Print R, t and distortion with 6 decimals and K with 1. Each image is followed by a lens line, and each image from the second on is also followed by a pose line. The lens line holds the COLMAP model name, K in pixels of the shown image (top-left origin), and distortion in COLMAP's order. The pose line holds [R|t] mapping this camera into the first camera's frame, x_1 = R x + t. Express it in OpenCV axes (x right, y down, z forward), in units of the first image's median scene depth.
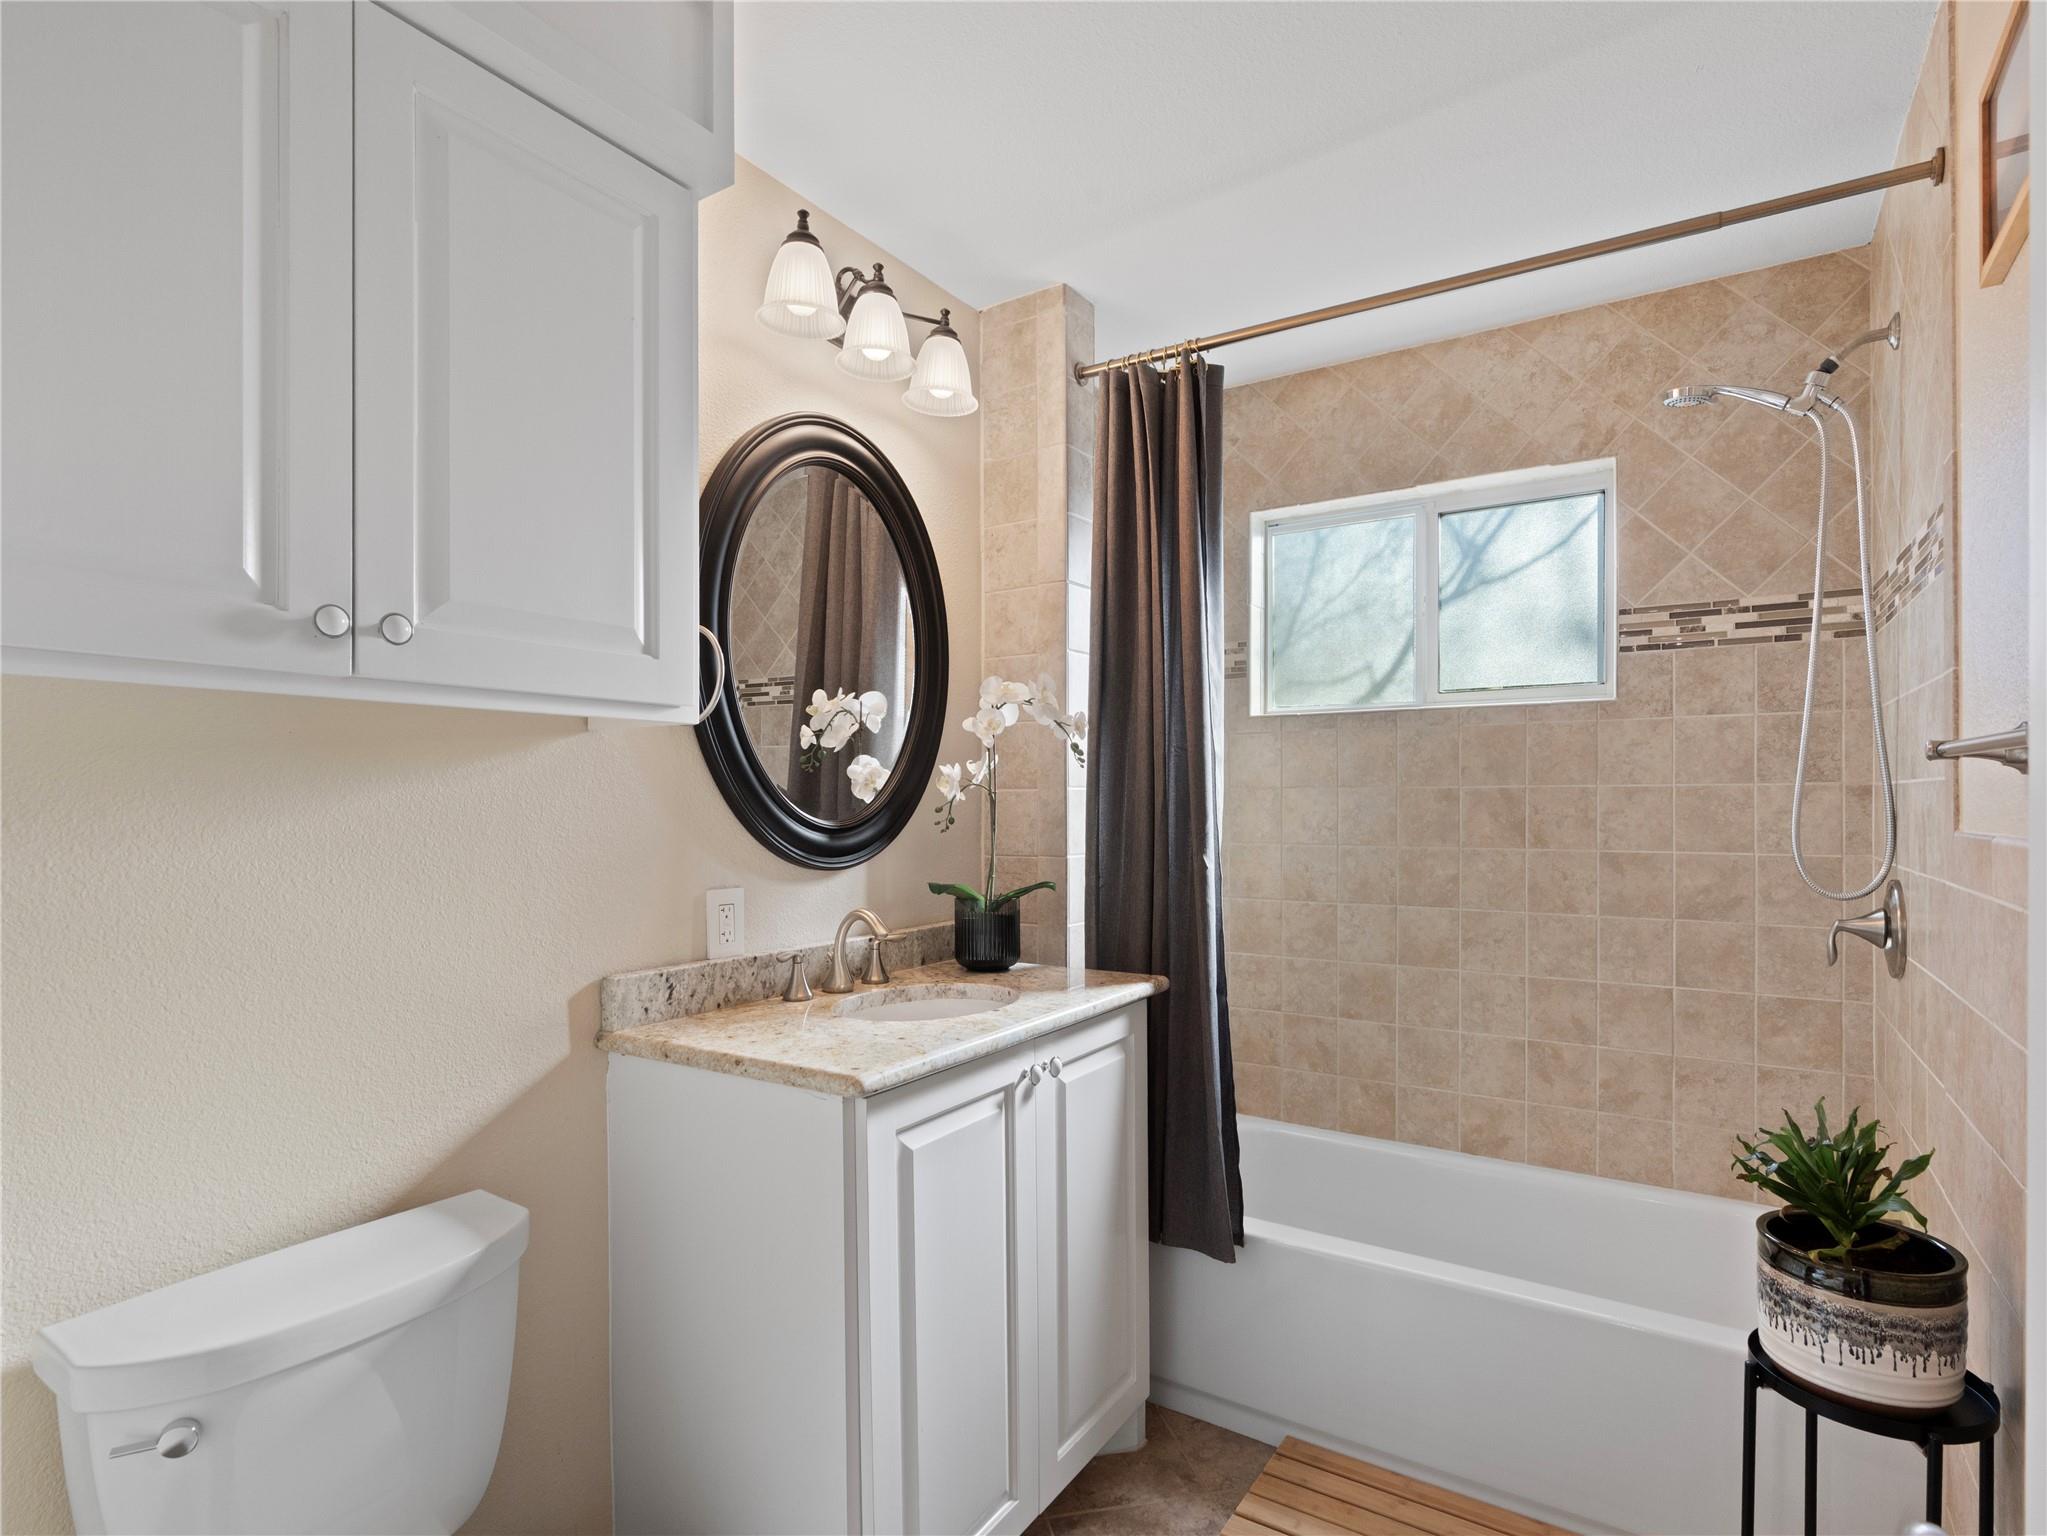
lens RADIAL K [[1048.5, 0, 1022.1], [0, 1048.5, 787.9], [0, 0, 1]] dist [-0.012434, 0.000548]
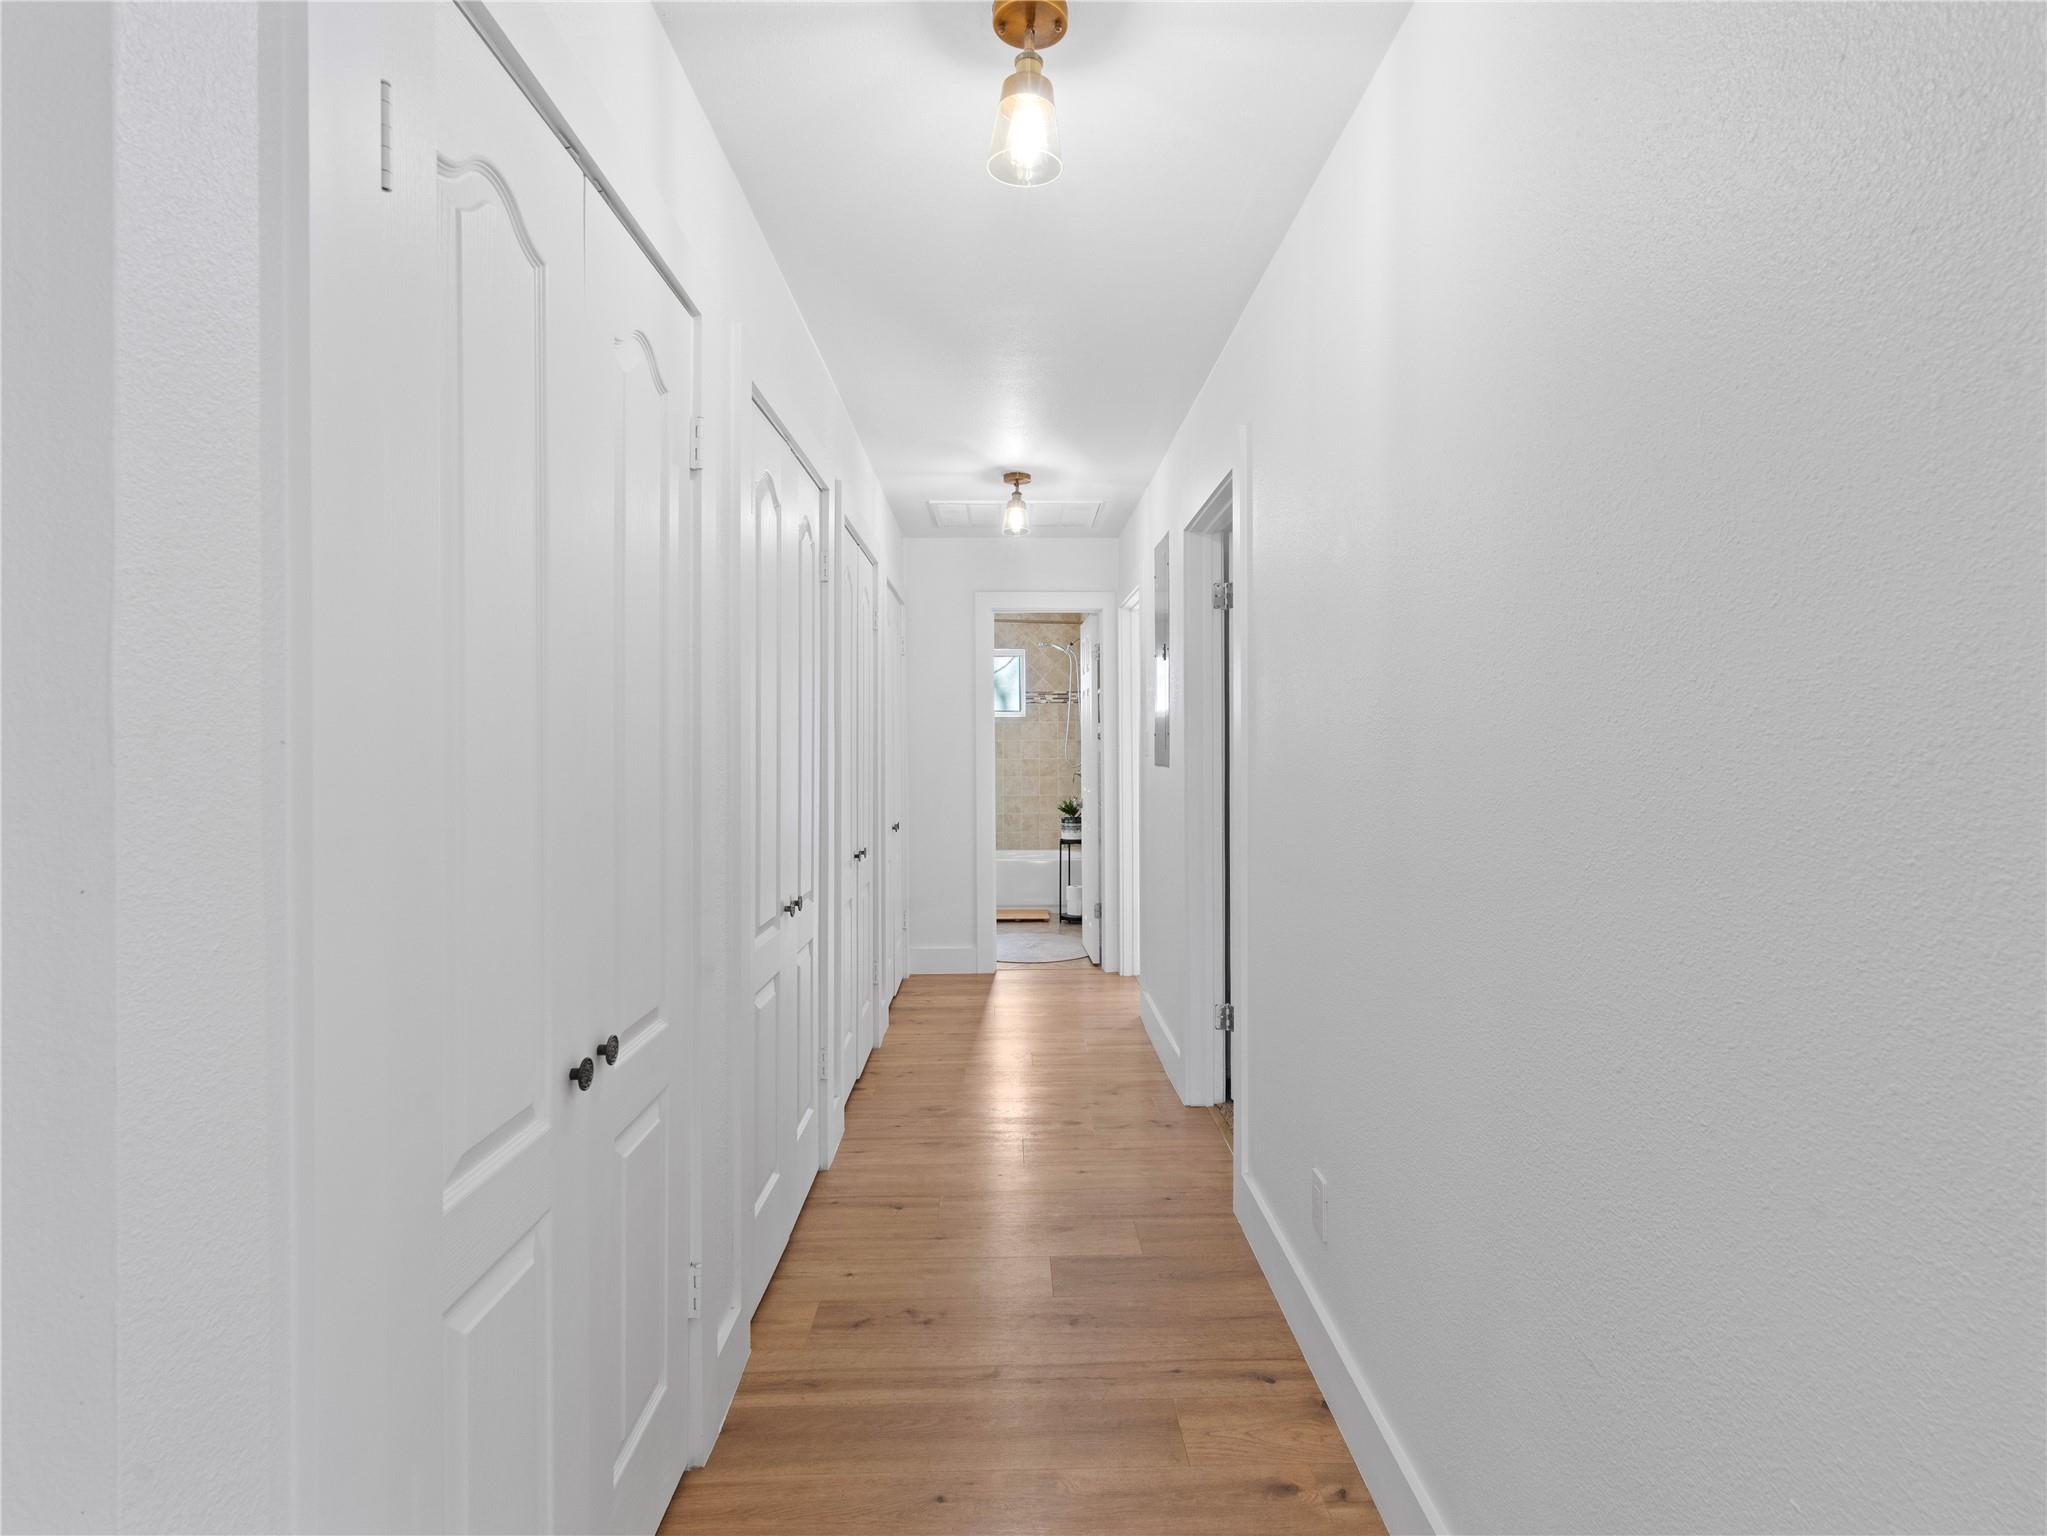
lens RADIAL K [[1048.5, 0, 1024.7], [0, 1048.5, 757.8], [0, 0, 1]] dist [-0.012434, 0.000548]
pose [[0.827529, -0.013144, 0.561269, -1.490145], [0.006676, 0.999886, 0.013572, 0.008207], [-0.561383, -0.007484, 0.827522, -2.028594]]
